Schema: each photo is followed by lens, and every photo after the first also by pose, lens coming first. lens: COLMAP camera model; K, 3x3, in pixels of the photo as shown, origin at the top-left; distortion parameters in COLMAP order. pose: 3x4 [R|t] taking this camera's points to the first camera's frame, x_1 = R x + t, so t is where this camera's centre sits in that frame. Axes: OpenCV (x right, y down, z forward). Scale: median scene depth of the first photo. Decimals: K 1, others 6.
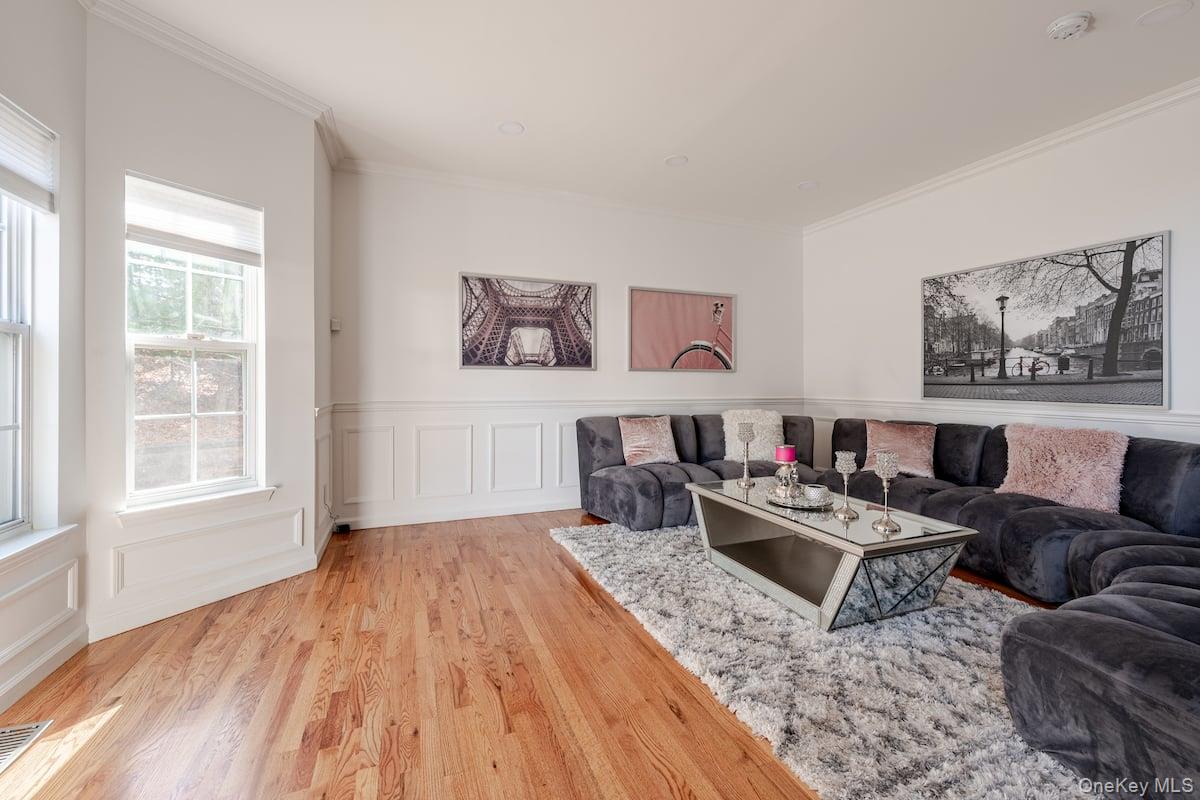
lens RADIAL K [[487.0, 0, 596.9], [0, 487.0, 388.7], [0, 0, 1]] dist [0.001228, 0.000072]
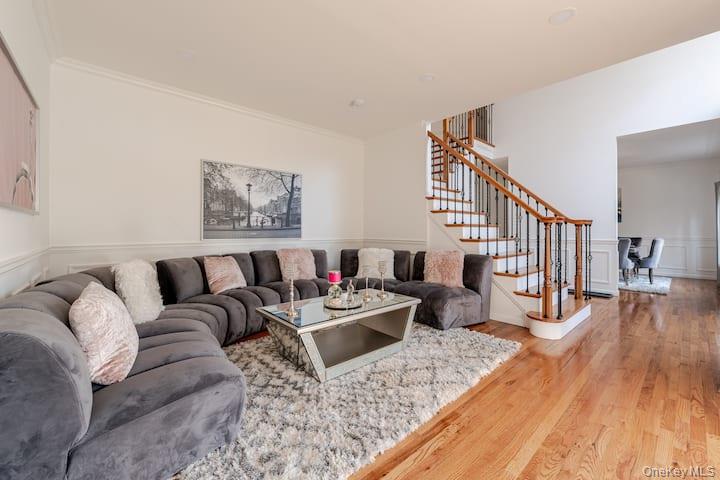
lens RADIAL K [[292.2, 0, 357.6], [0, 292.2, 234.2], [0, 0, 1]] dist [0.001228, 0.000072]
pose [[-0.333743, -0.021847, 0.942411, -0.406901], [0.006827, 0.999649, 0.025591, -0.020040], [-0.942639, 0.014975, -0.333477, 1.022491]]
